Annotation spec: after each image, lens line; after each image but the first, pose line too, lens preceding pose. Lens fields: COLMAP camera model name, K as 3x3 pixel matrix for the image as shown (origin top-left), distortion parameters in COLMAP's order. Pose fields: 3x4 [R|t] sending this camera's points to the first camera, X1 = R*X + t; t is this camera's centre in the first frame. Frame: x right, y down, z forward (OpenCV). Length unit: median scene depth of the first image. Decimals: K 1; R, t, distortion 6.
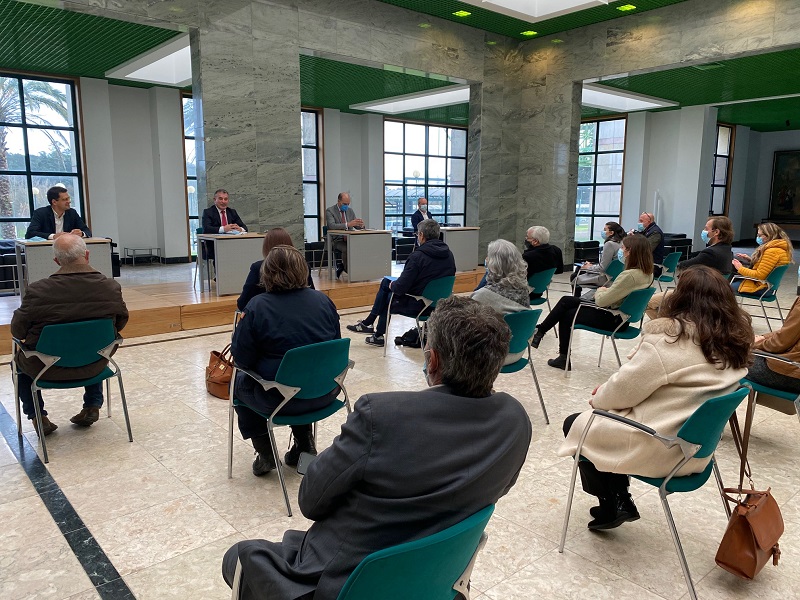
lens RADIAL K [[608.6, 0, 401.2], [0, 608.6, 300.4], [0, 0, 1]] dist [0.000476, -0.000129]
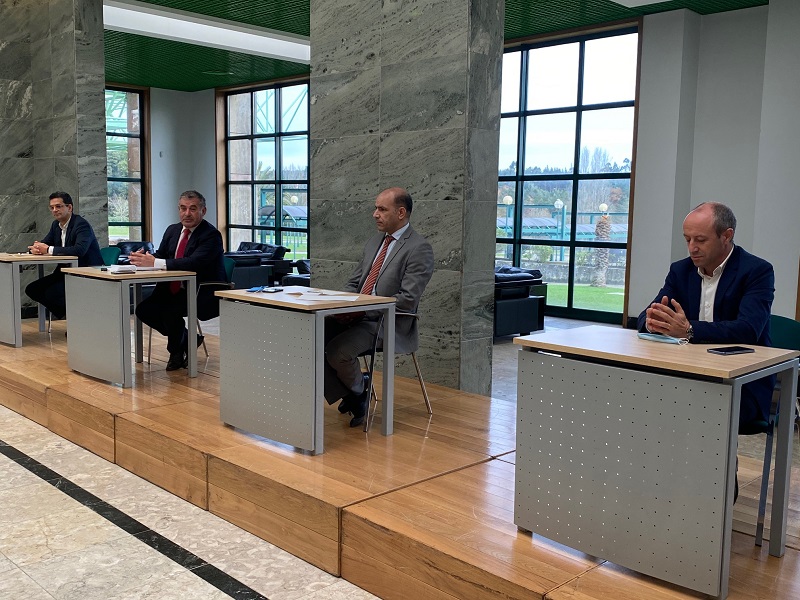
lens RADIAL K [[809.2, 0, 399.1], [0, 809.2, 300.7], [0, 0, 1]] dist [0.027191, 0.000000]
pose [[0.067789, 0.111437, -0.991457, 0.393433], [-0.172310, 0.980118, 0.098381, -0.164213], [0.982707, 0.164169, 0.085643, 0.982232]]
